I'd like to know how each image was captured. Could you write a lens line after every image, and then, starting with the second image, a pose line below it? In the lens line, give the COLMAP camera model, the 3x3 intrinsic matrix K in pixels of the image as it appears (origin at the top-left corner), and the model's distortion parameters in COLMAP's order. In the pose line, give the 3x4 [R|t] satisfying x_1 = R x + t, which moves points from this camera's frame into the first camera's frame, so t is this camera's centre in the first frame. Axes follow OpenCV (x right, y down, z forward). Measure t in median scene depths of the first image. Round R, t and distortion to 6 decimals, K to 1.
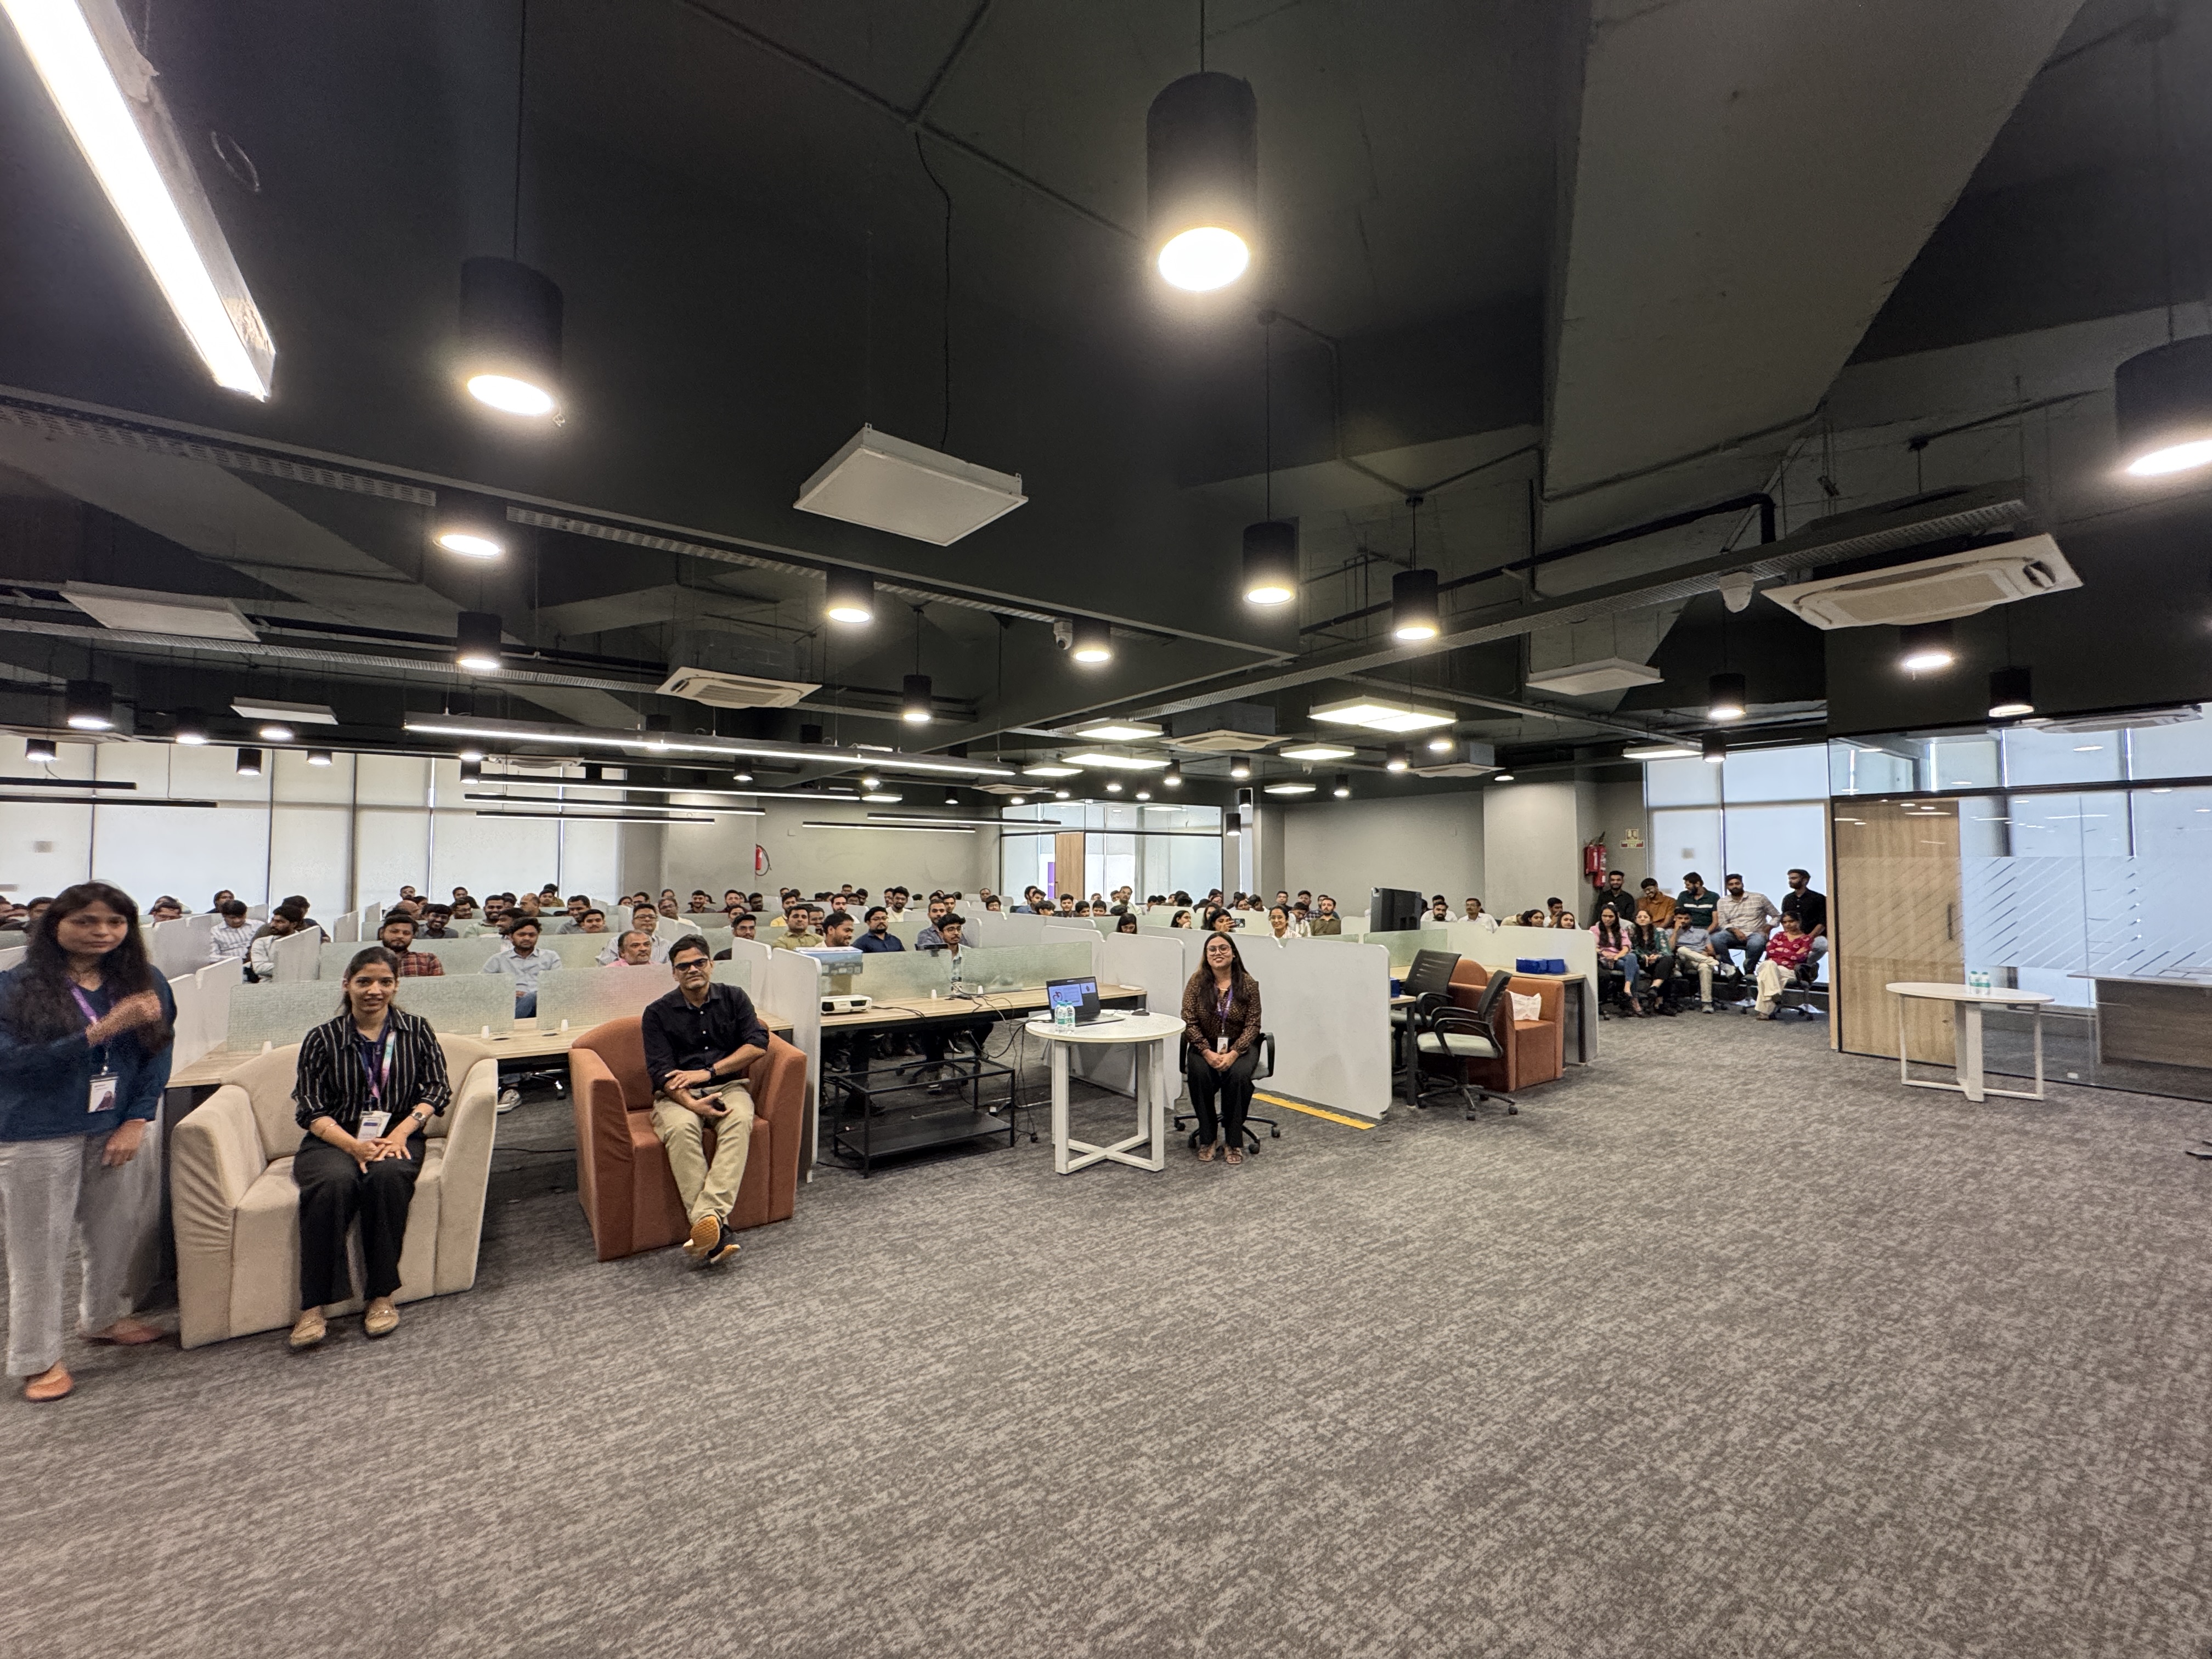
lens RADIAL K [[885.2, 0, 1105.2], [0, 885.2, 825.1], [0, 0, 1]] dist [-0.006527, 0.001051]
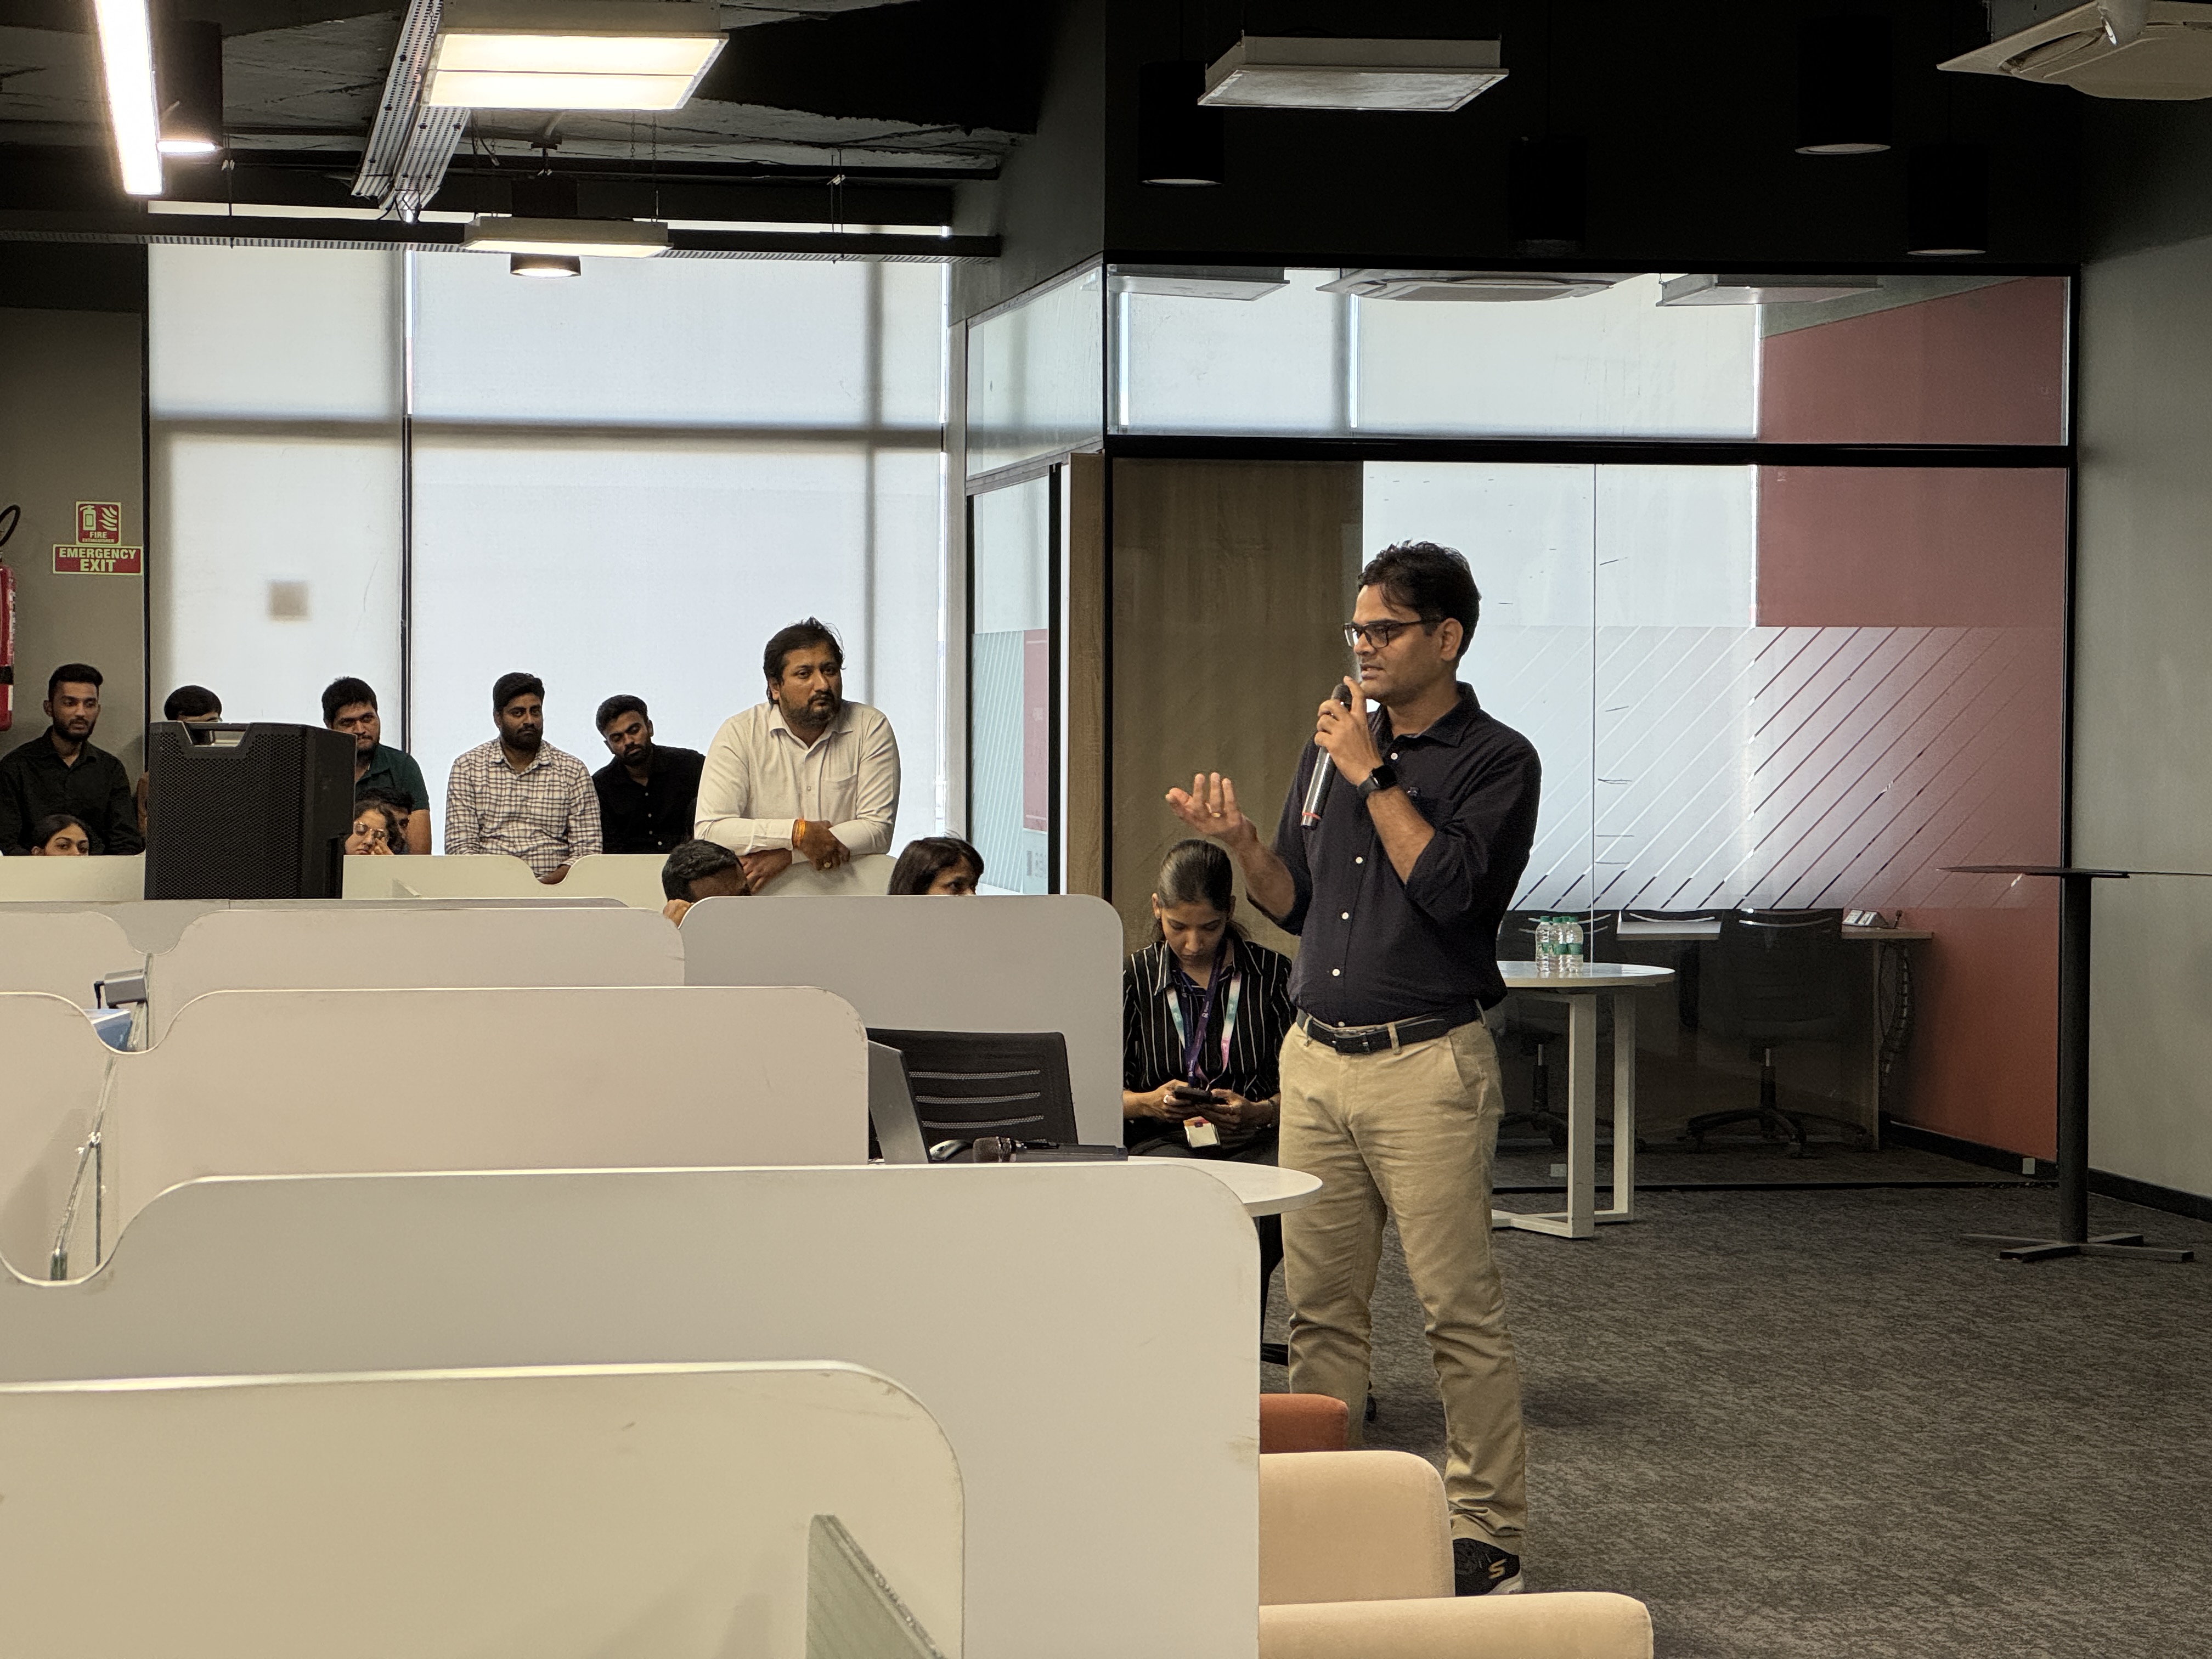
lens RADIAL K [[4899.5, 0, 1080.2], [0, 4899.5, 790.5], [0, 0, 1]] dist [0.204036, 0.000000]
pose [[0.436232, -0.020459, 0.899601, -1.519469], [-0.046549, 0.997890, 0.045267, 0.026985], [-0.898629, -0.061622, 0.434360, 0.355051]]
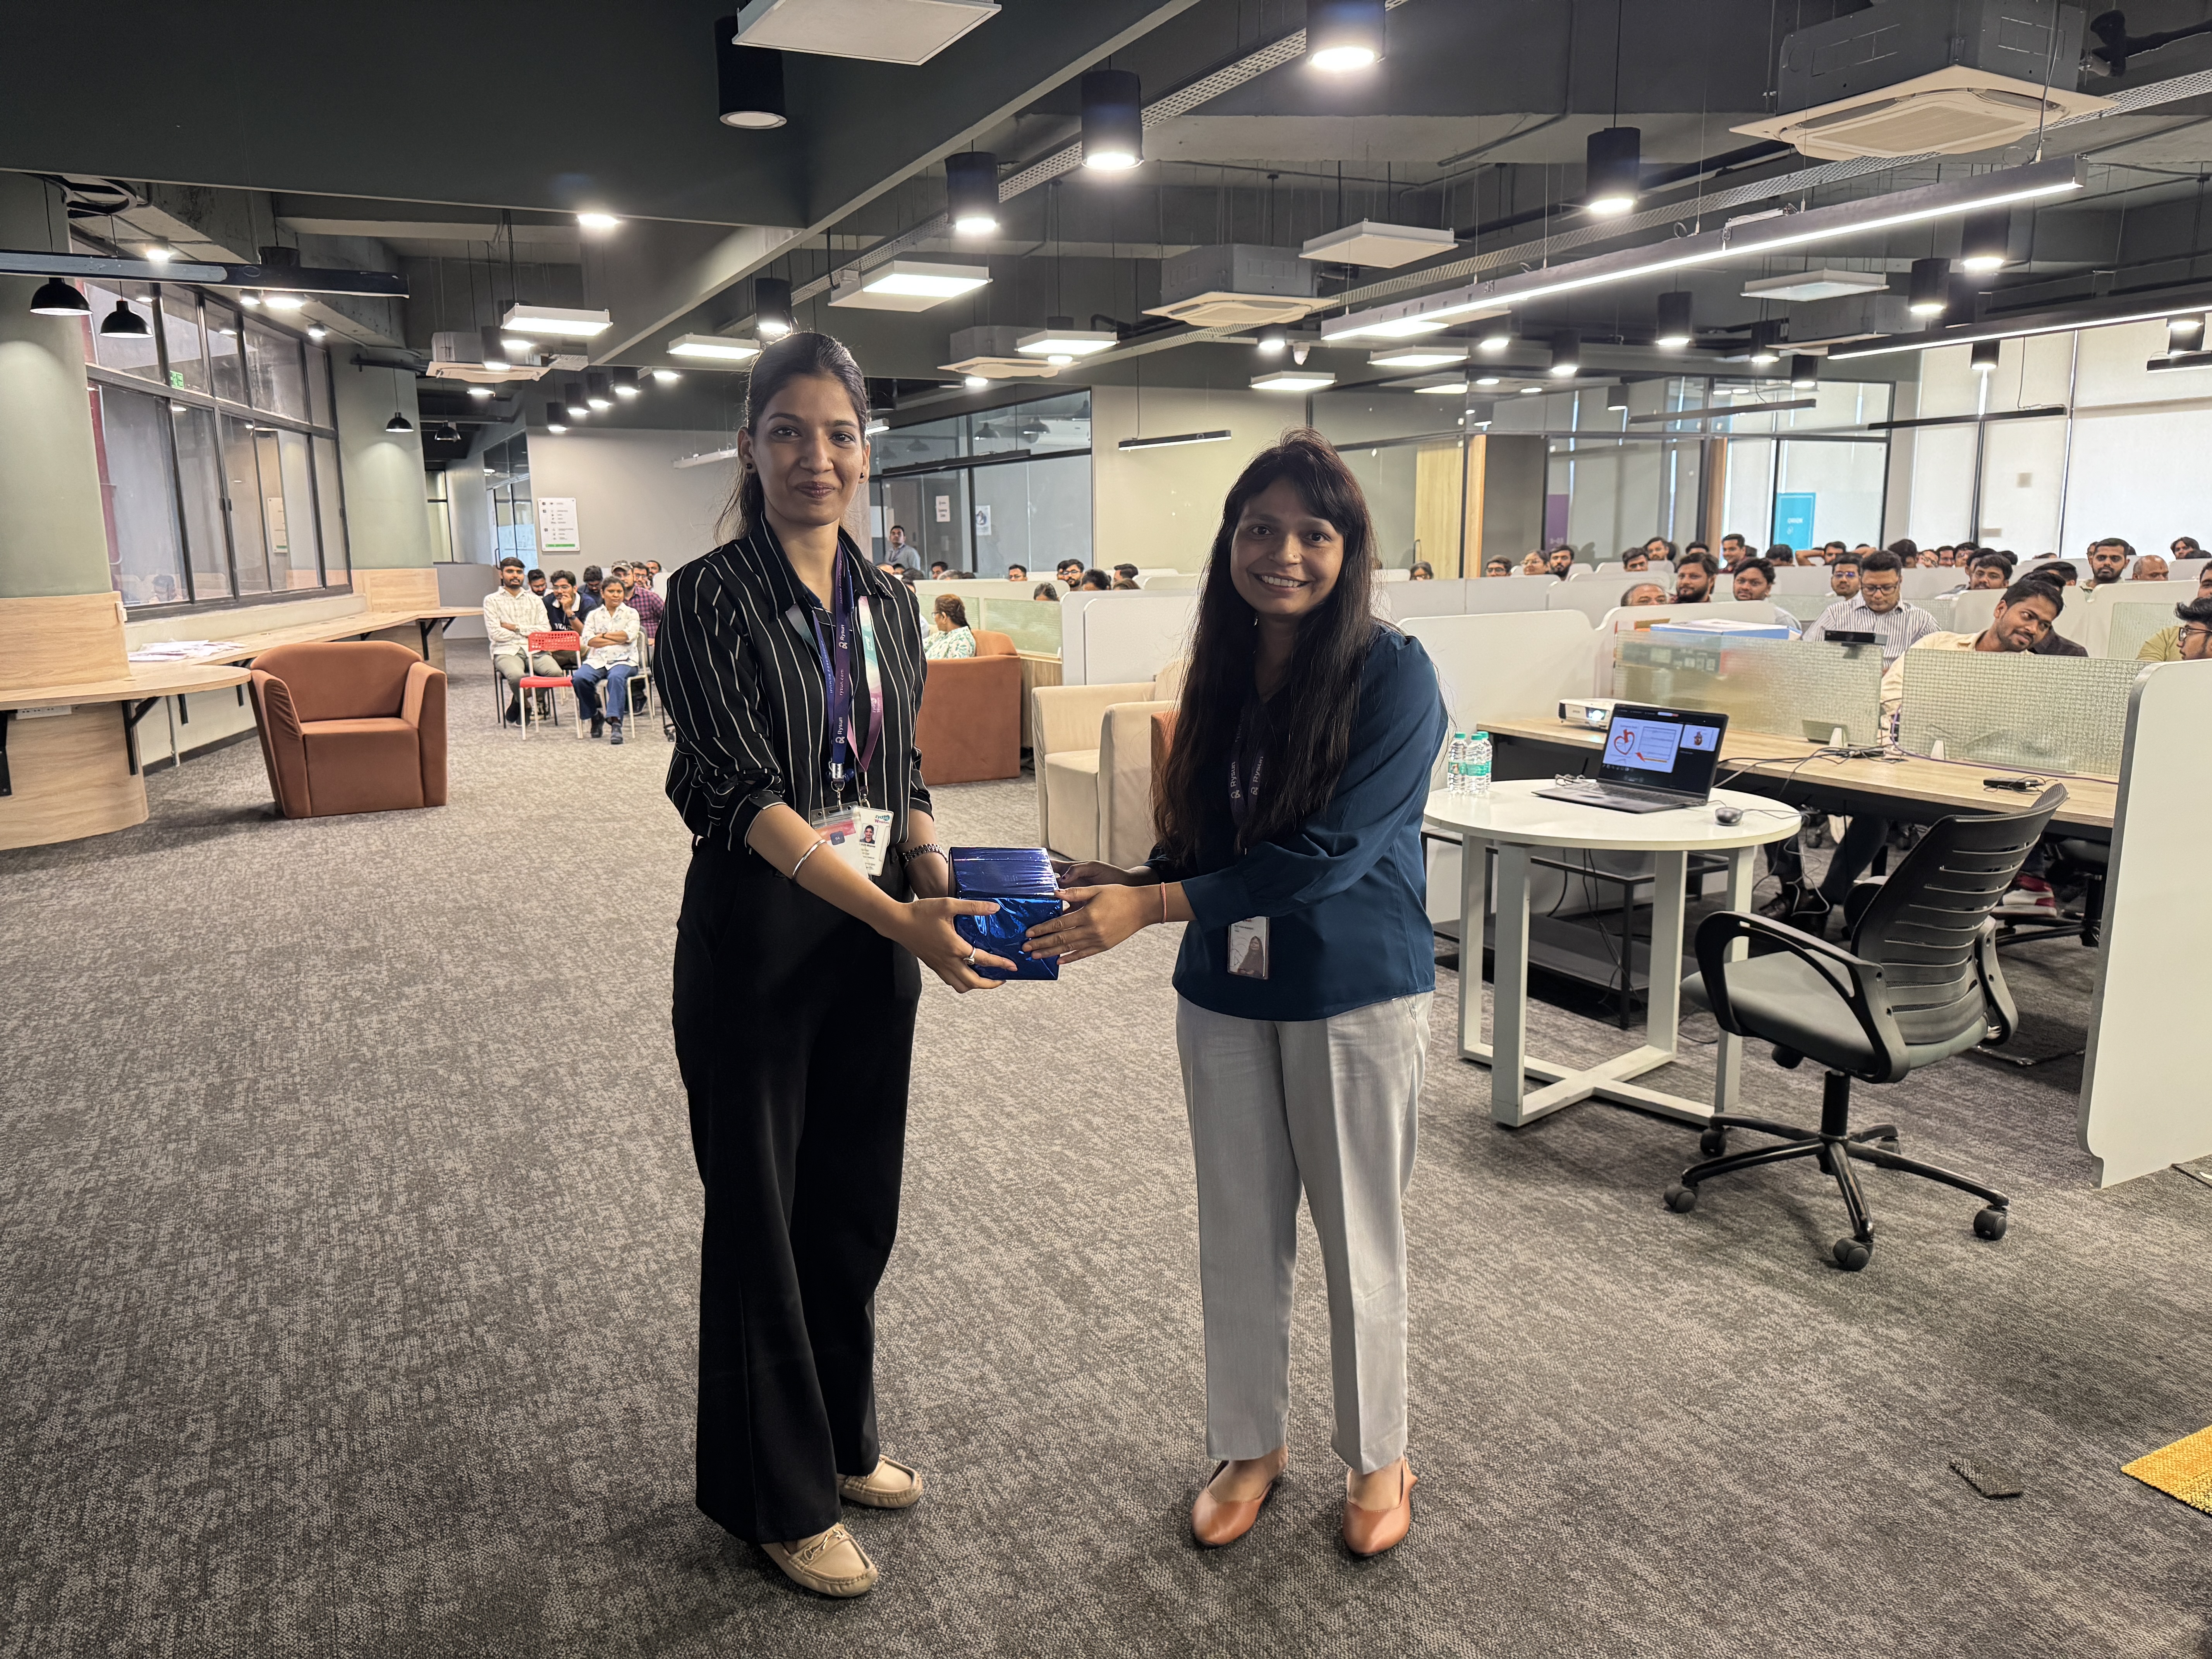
lens RADIAL K [[1555.4, 0, 1095.5], [0, 1555.4, 835.2], [0, 0, 1]] dist [0.054637, -0.068868]
pose [[-0.155705, 0.183282, -0.970651, 0.882550], [0.062704, 0.982488, 0.175458, 0.091519], [0.985811, -0.033544, -0.164471, 0.961174]]
